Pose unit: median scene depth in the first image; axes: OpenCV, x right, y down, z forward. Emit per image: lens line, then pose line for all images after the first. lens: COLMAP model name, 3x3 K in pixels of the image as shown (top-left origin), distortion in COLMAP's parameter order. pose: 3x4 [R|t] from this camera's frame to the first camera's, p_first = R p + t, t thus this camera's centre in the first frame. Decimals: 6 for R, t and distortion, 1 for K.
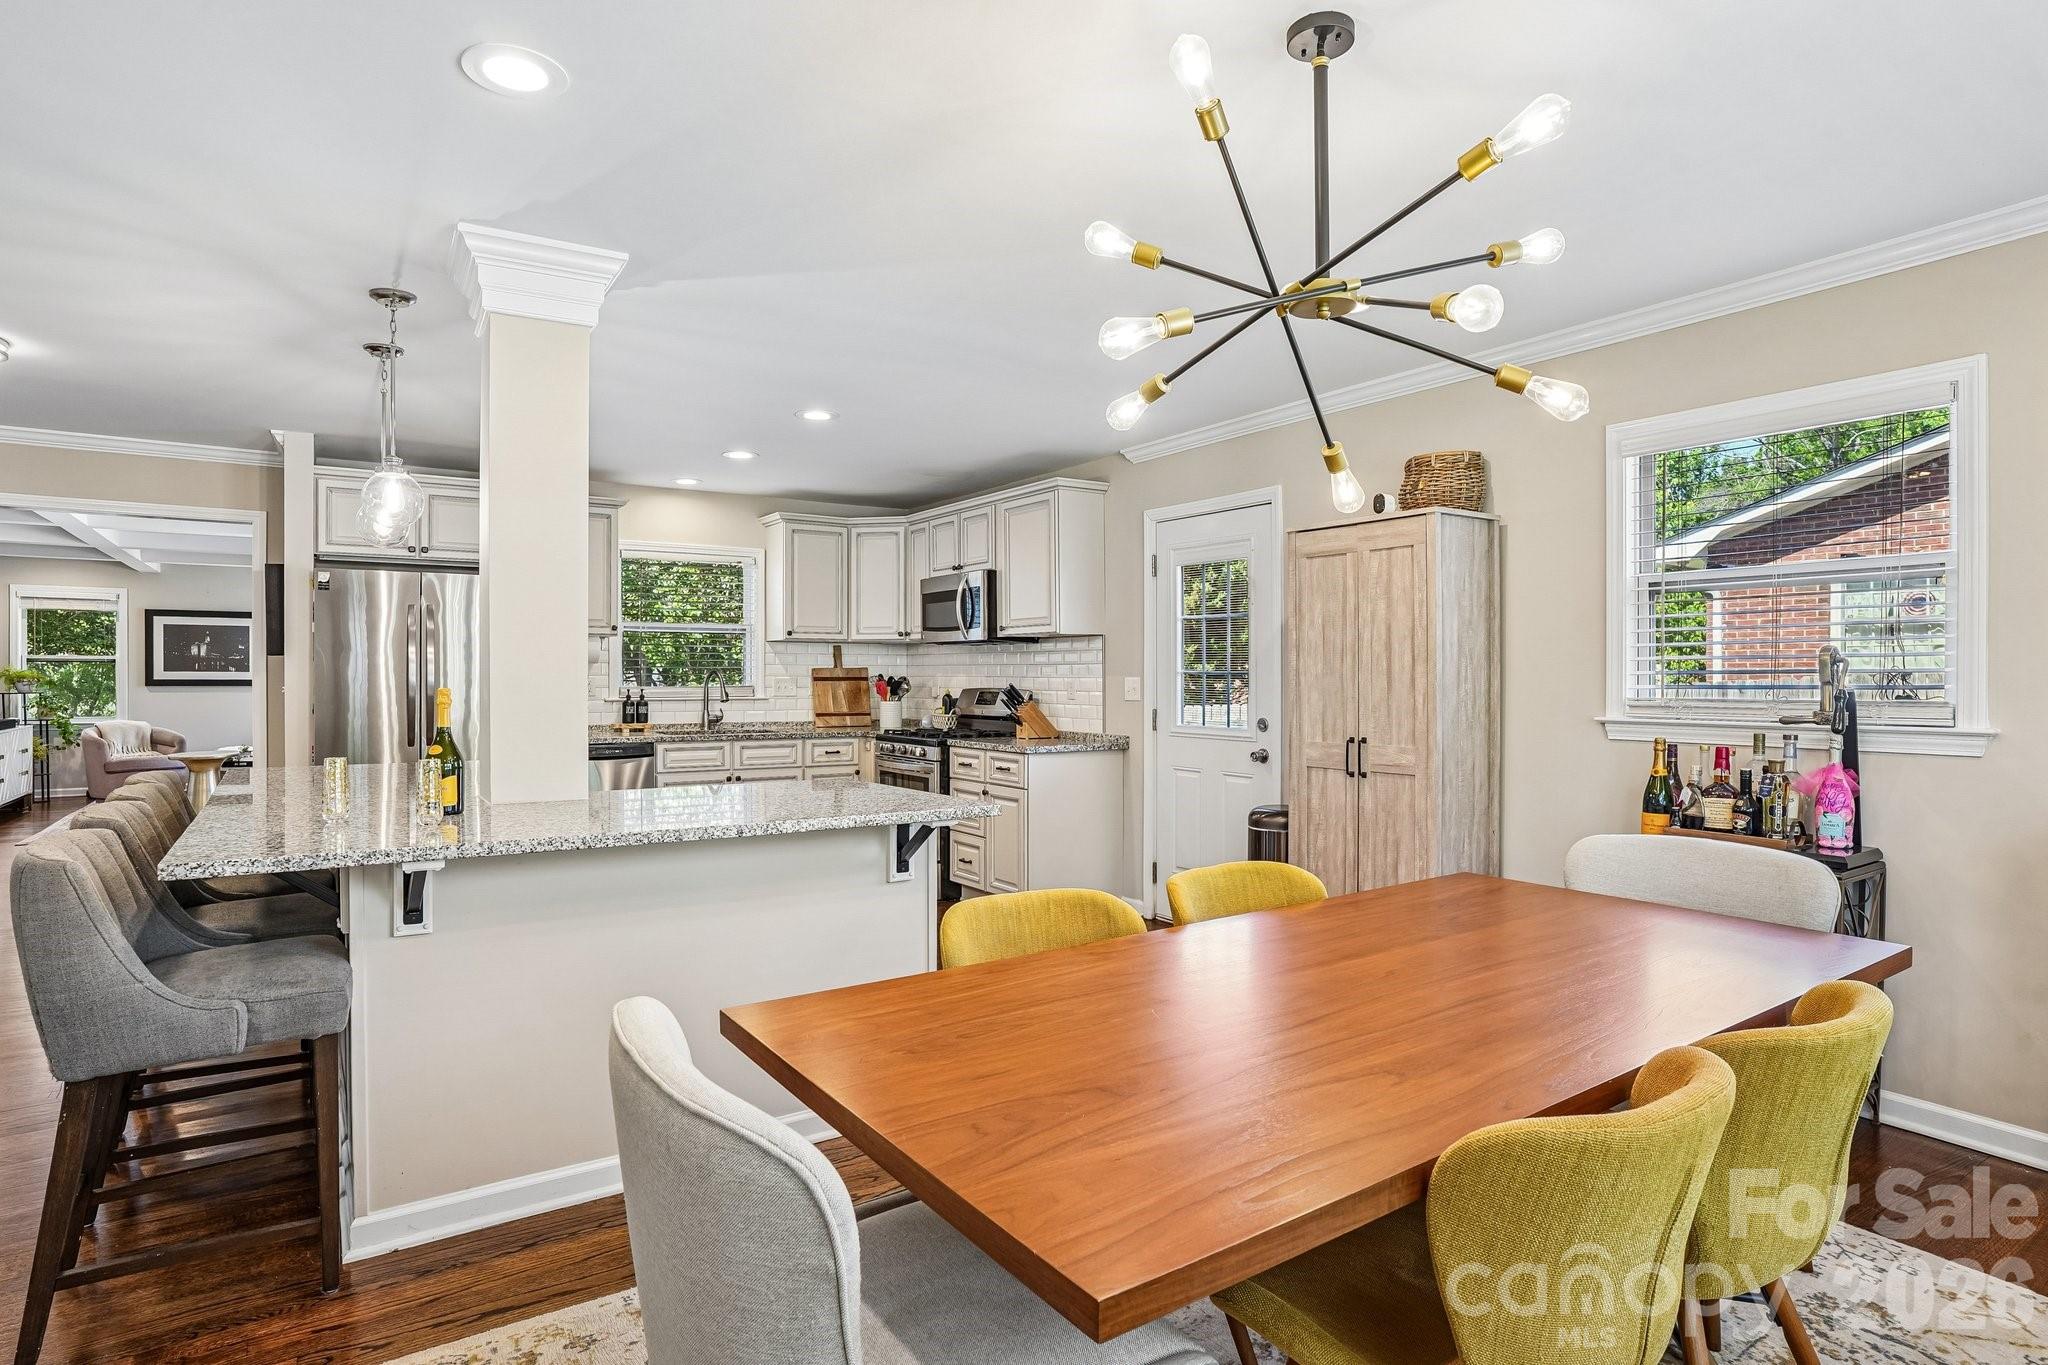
lens RADIAL K [[1083.8, 0, 1031.7], [0, 1083.8, 686.2], [0, 0, 1]] dist [-0.074185, 0.043729]
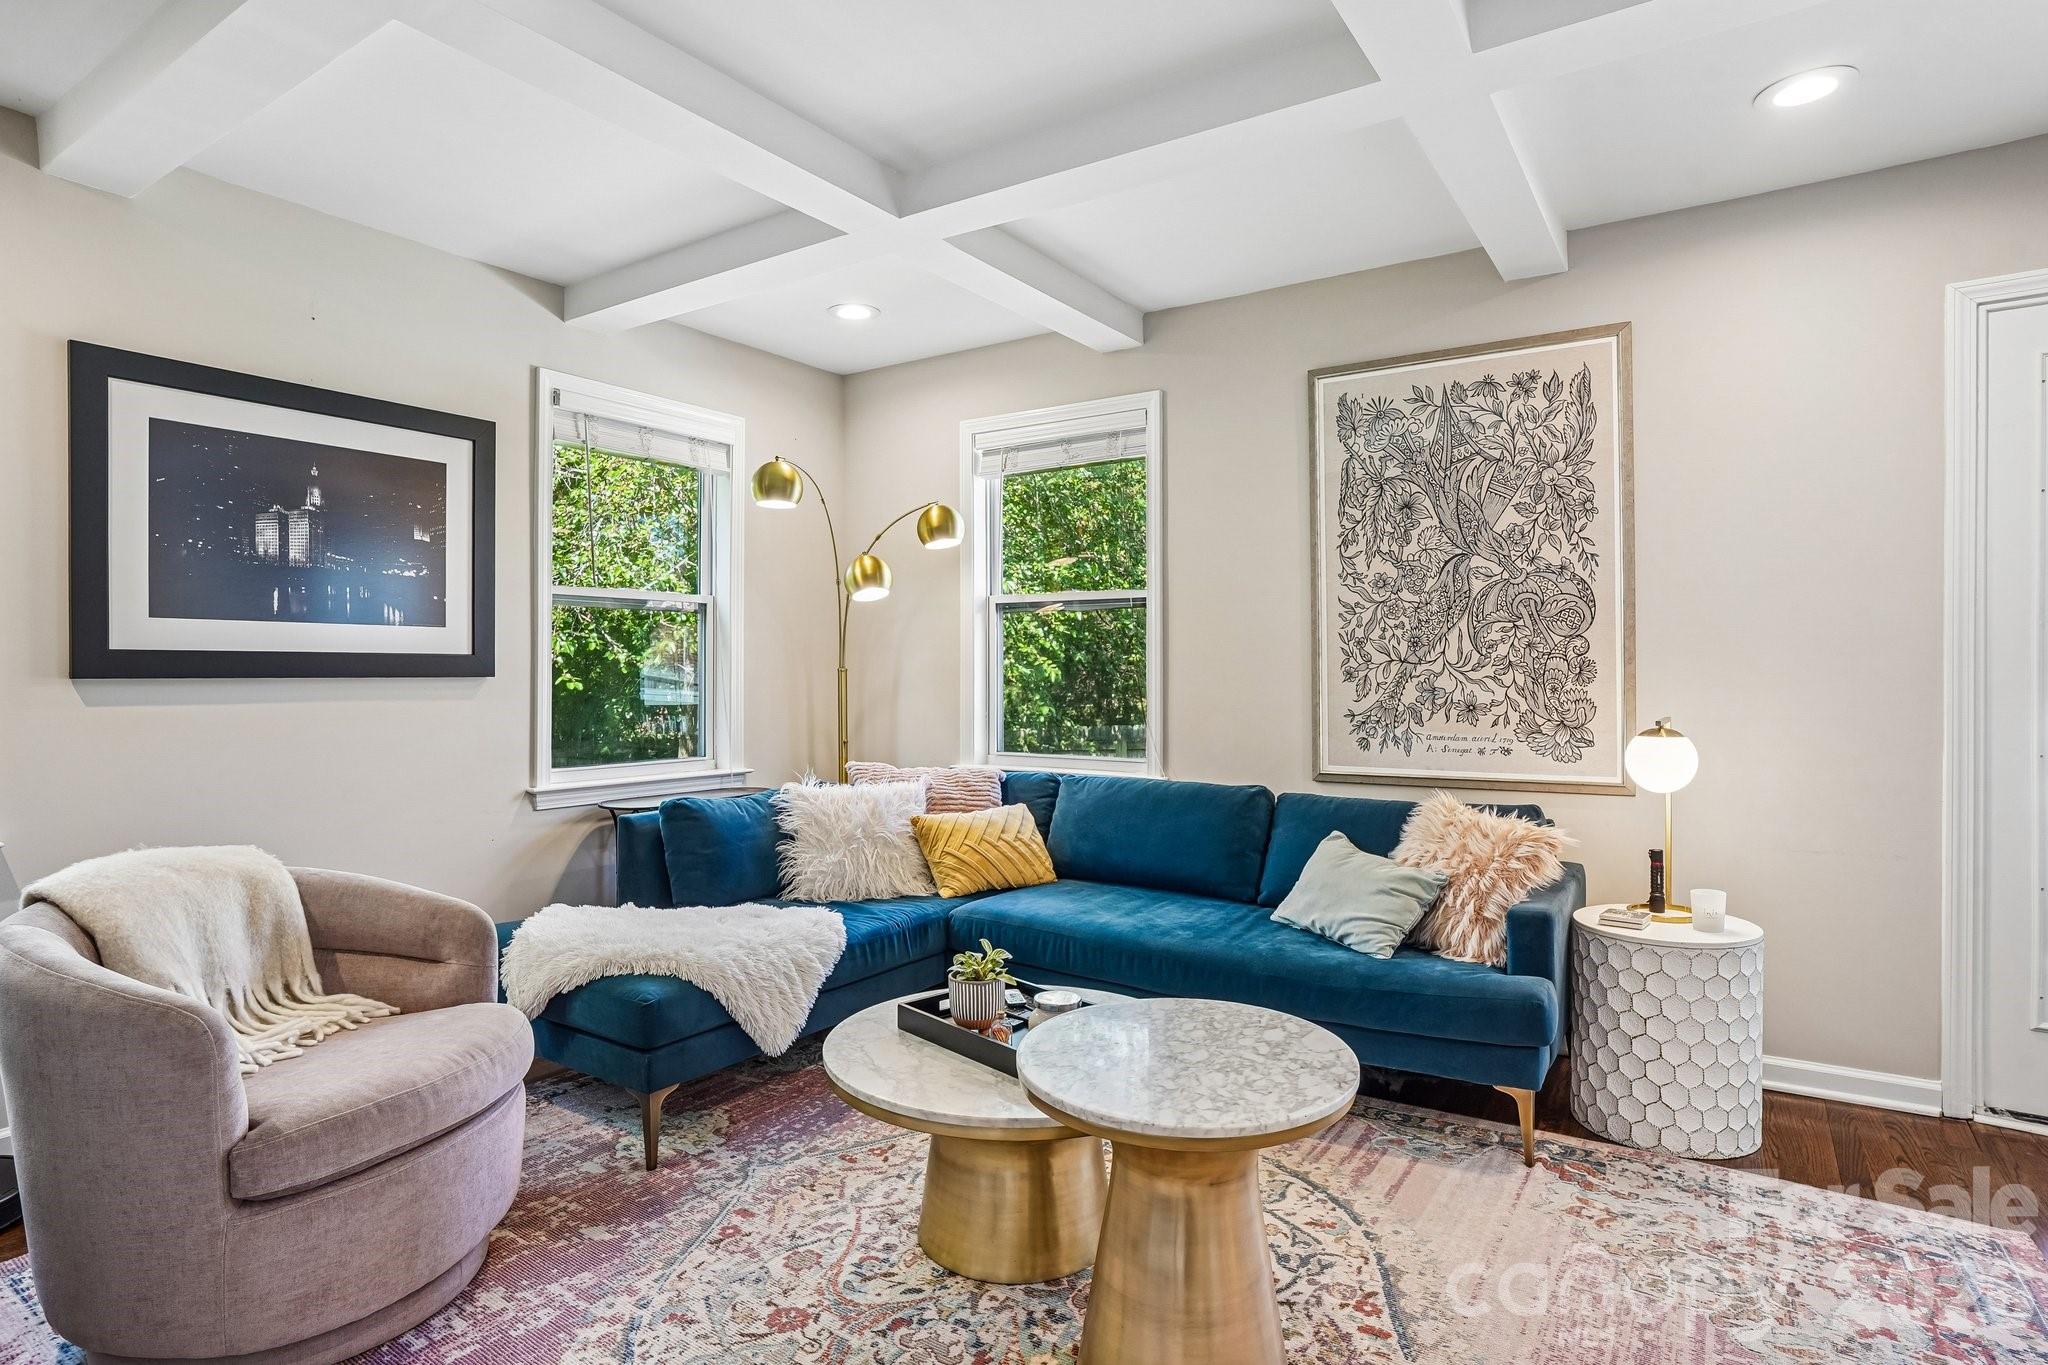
lens RADIAL K [[1083.8, 0, 1023.7], [0, 1083.8, 680.9], [0, 0, 1]] dist [-0.074185, 0.043729]
pose [[0.925852, -0.003493, 0.377870, -1.255315], [0.003935, 0.999992, -0.000396, 0.002568], [-0.377866, 0.001854, 0.925858, 1.208564]]
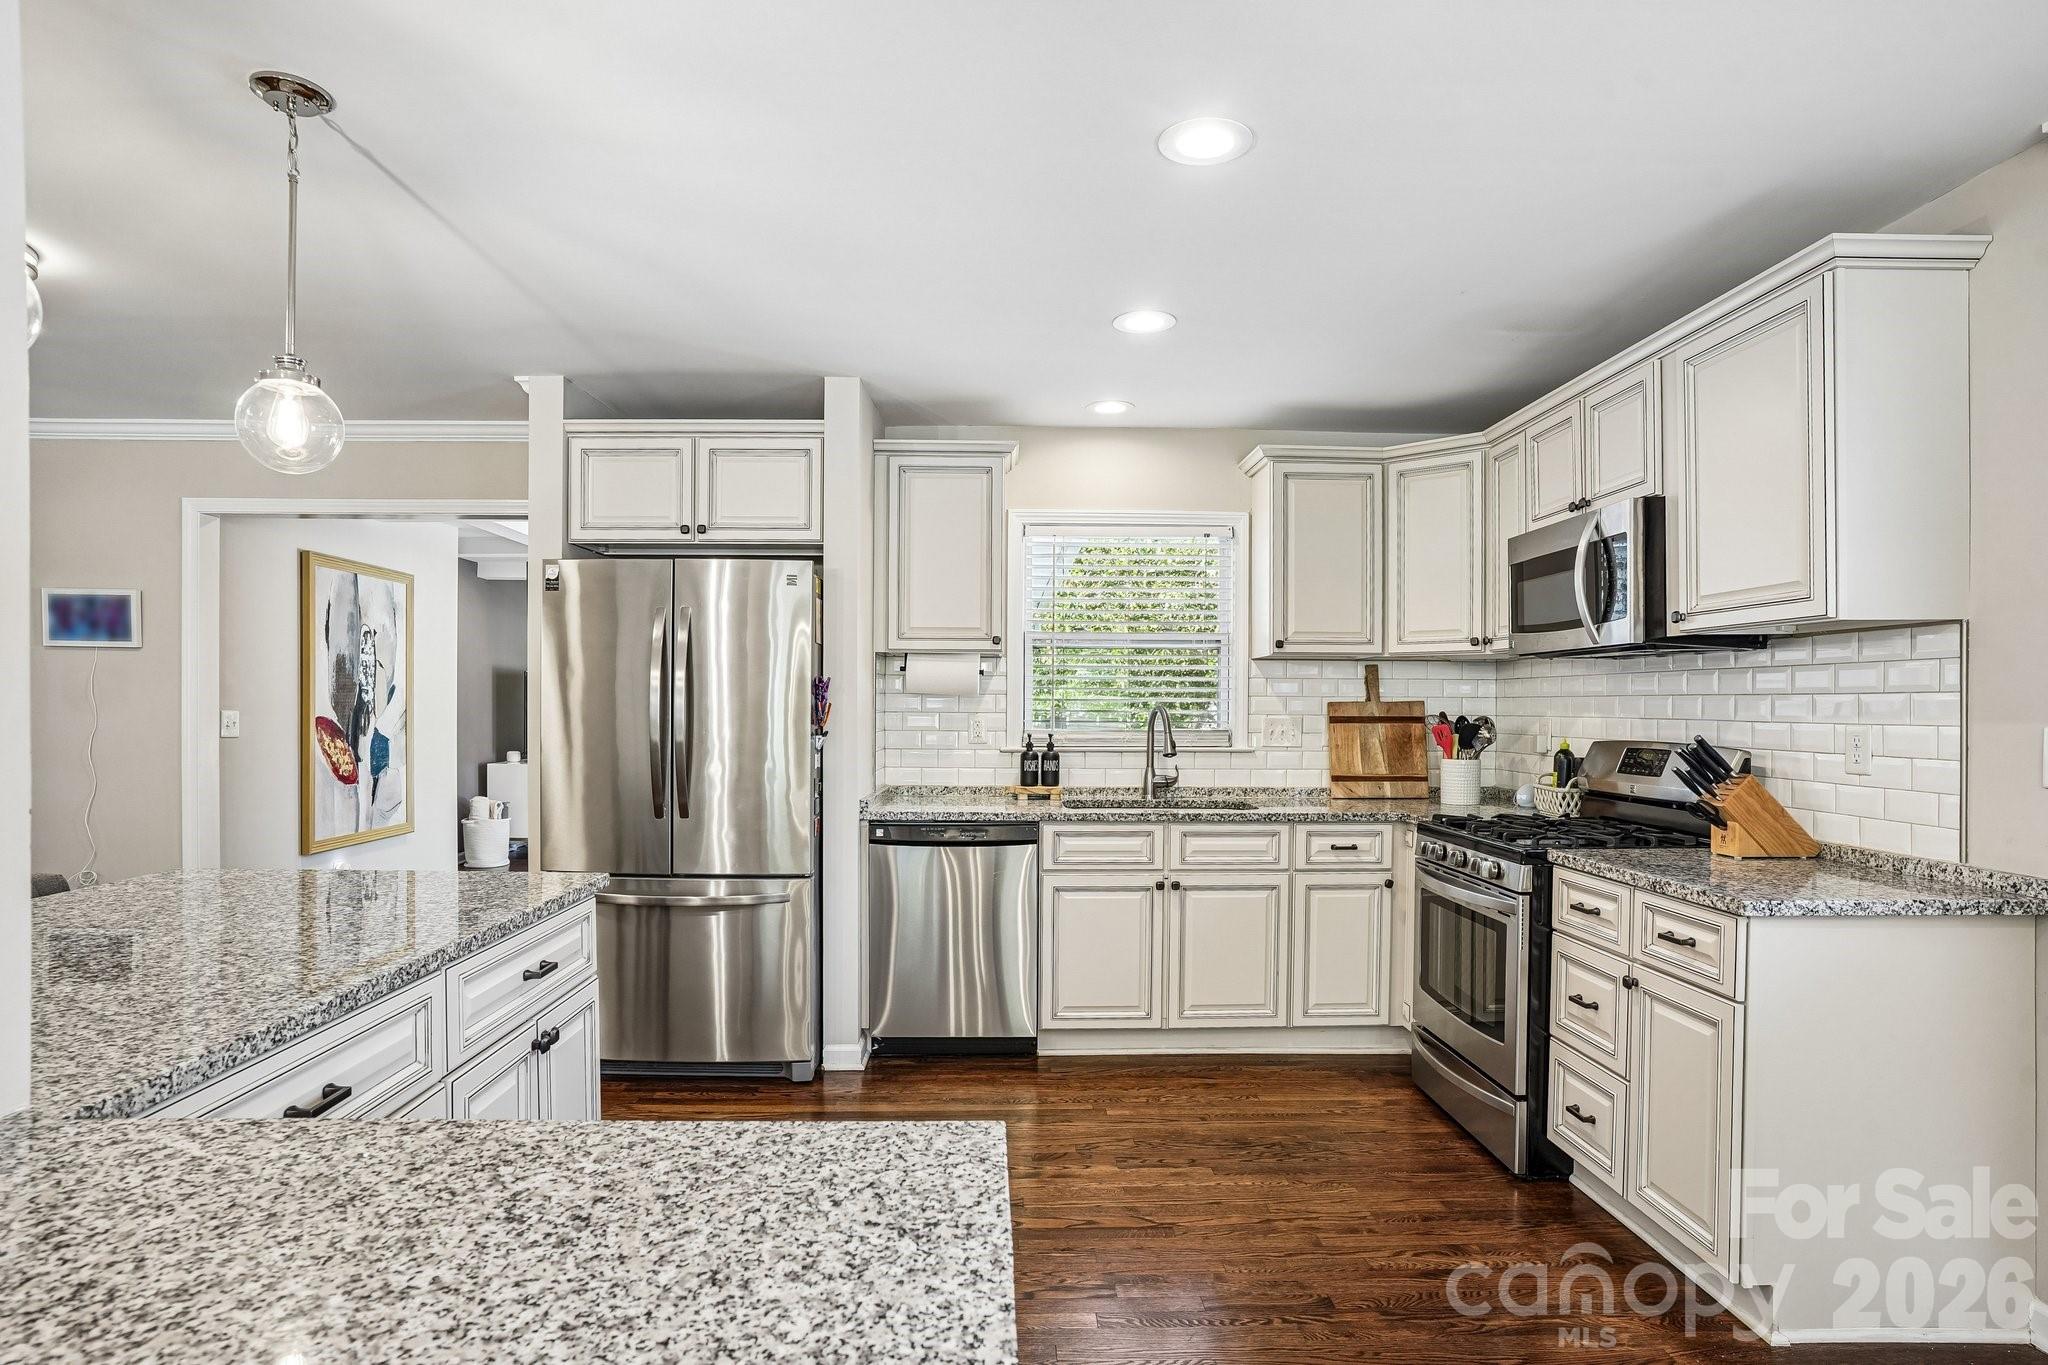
lens RADIAL K [[1083.8, 0, 1048.4], [0, 1083.8, 716.4], [0, 0, 1]] dist [-0.074185, 0.043729]
pose [[0.846547, 0.006752, -0.532271, -0.013417], [-0.008529, 0.999963, -0.000881, -0.007816], [0.532245, 0.005285, 0.846574, 0.468493]]
